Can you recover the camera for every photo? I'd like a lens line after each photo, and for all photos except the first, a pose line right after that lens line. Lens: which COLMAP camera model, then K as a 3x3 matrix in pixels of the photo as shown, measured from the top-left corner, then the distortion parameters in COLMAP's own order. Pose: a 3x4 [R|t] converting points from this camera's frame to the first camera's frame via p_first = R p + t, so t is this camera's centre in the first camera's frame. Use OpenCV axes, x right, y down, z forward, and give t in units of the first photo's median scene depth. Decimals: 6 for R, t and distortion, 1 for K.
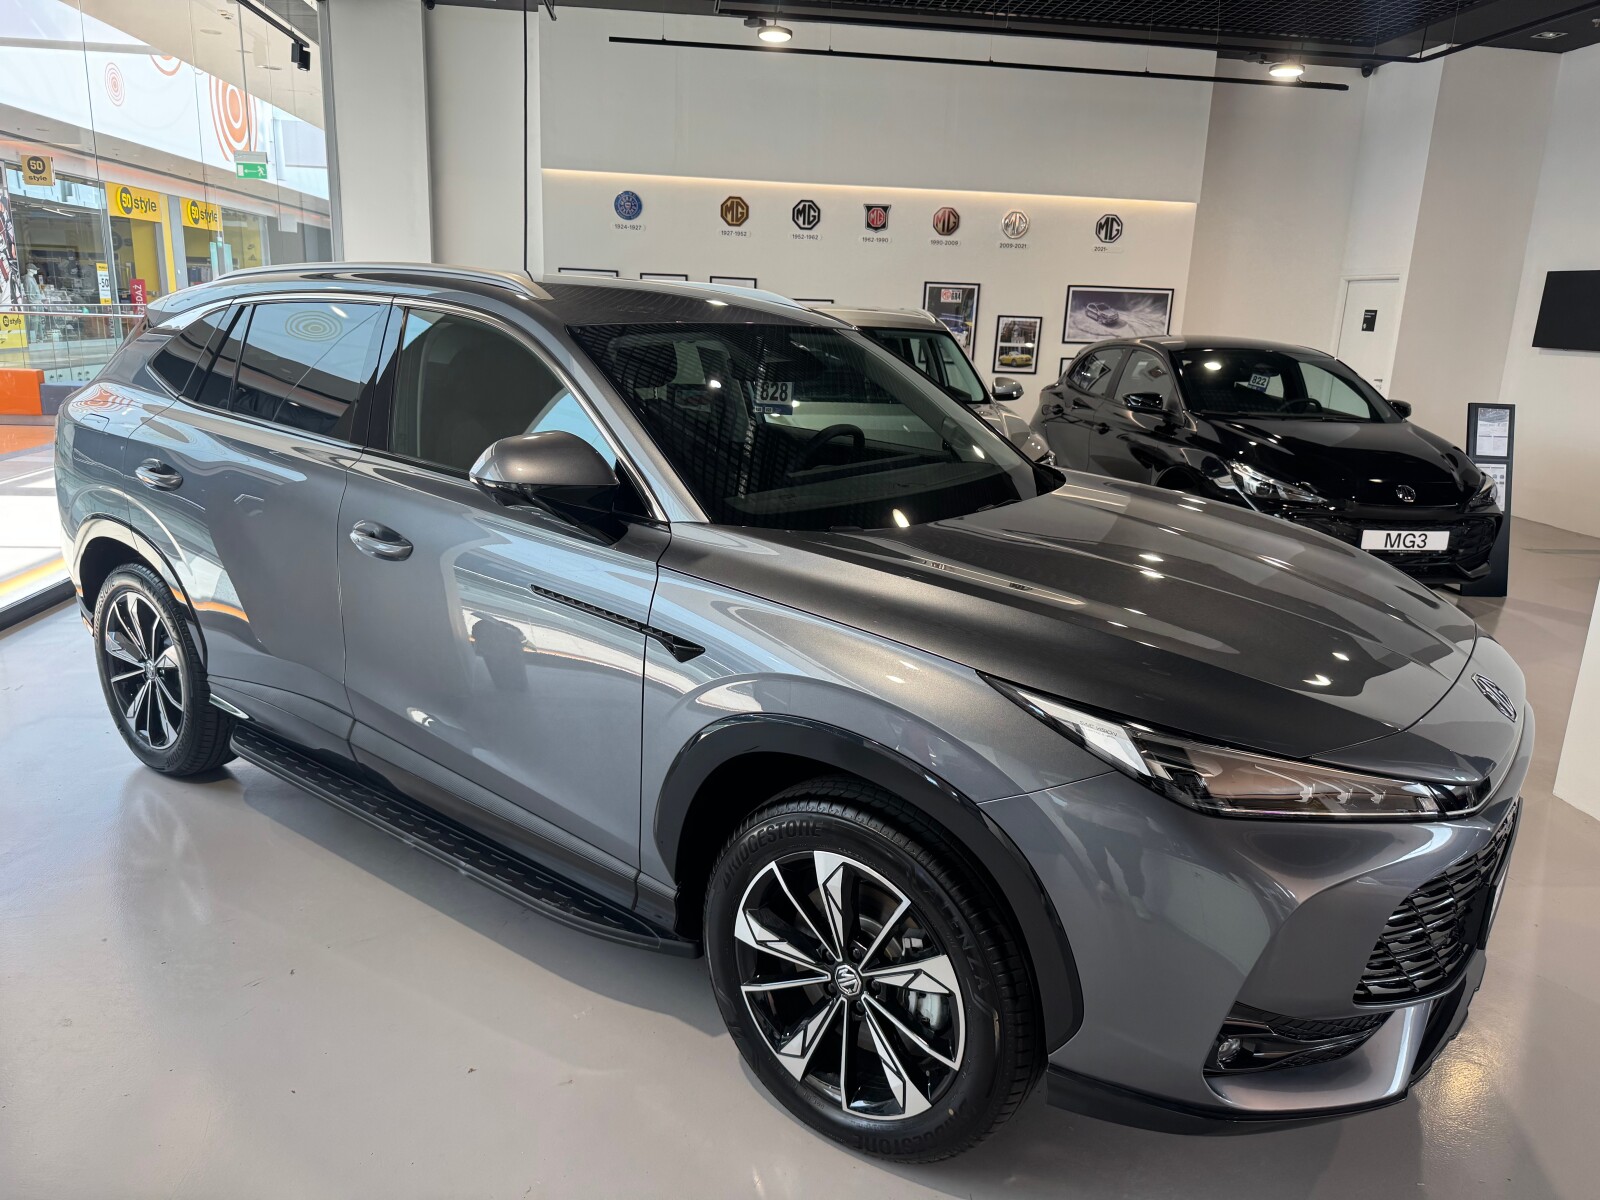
lens RADIAL K [[1120.7, 0, 772.0], [0, 1120.7, 597.3], [0, 0, 1]] dist [0.022422, -0.039507]
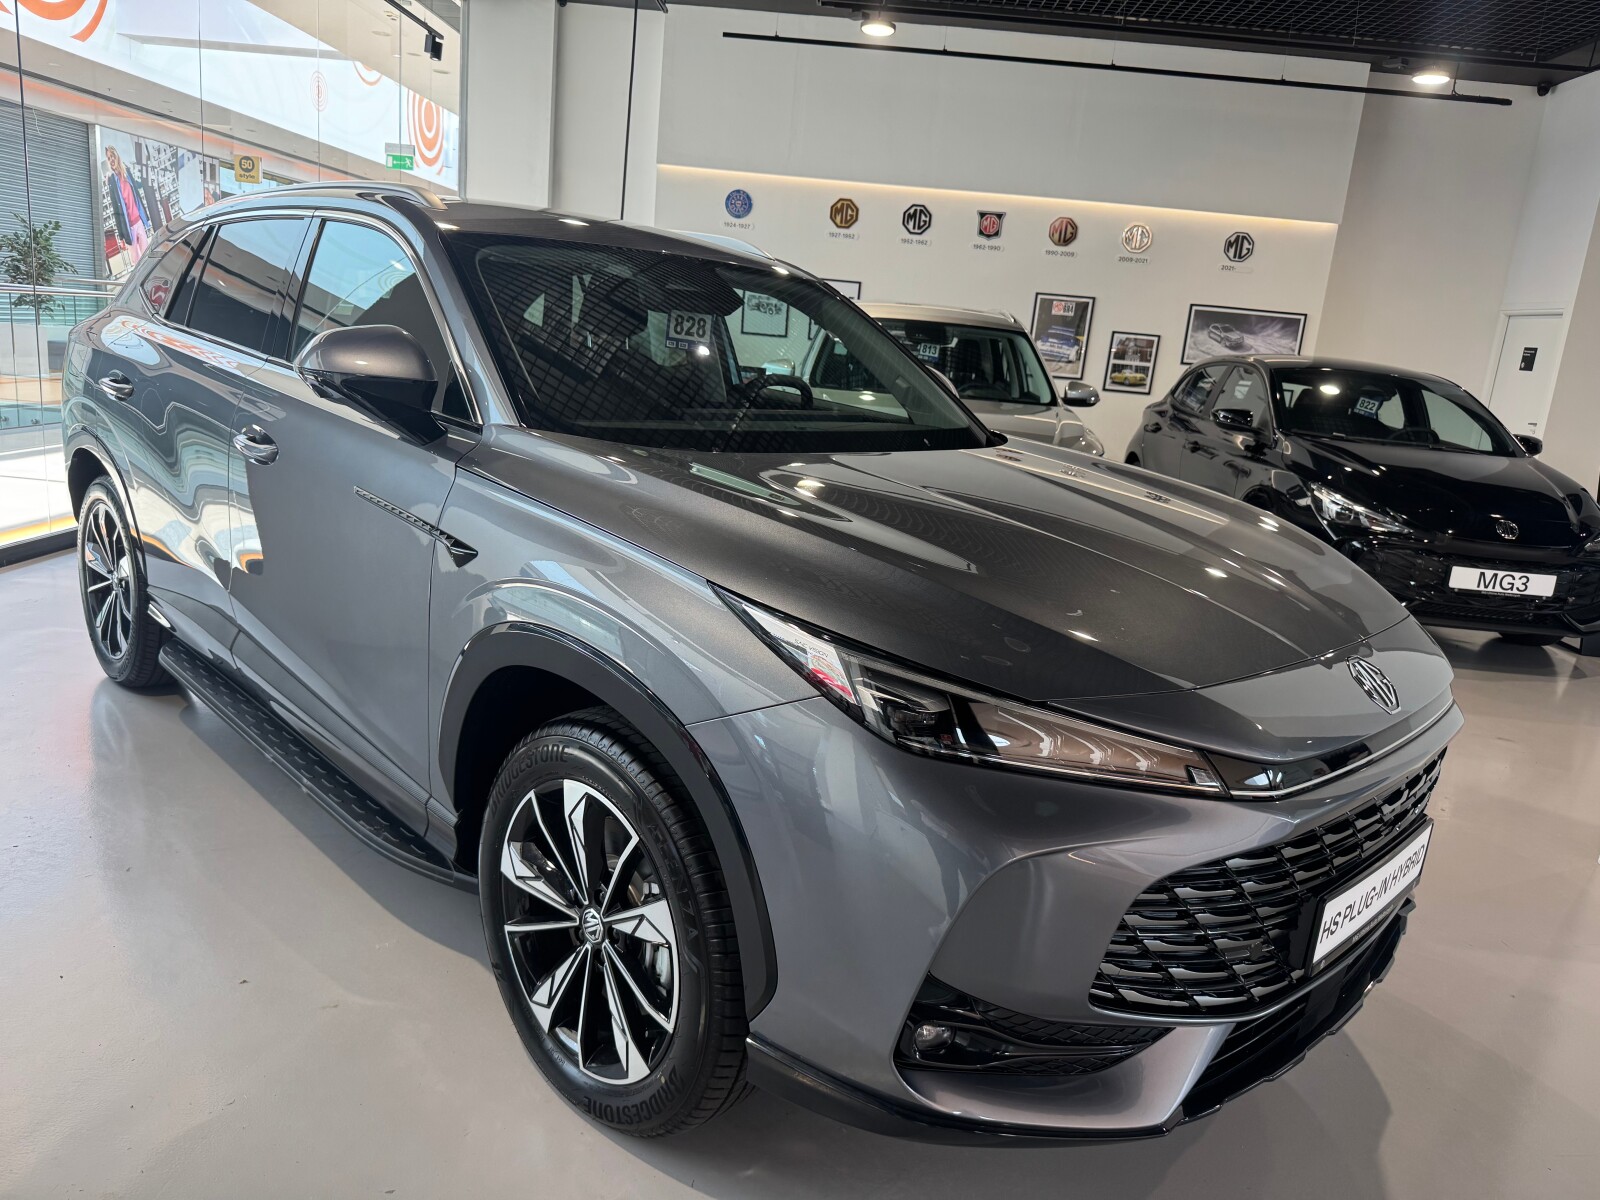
lens RADIAL K [[1122.4, 0, 800.0], [0, 1122.4, 600.0], [0, 0, 1]] dist [-0.002299, -0.007929]
pose [[0.987480, 0.082637, -0.134366, 0.132290], [-0.086670, 0.995938, -0.024431, 0.033985], [0.131801, 0.035771, 0.990631, 0.044527]]
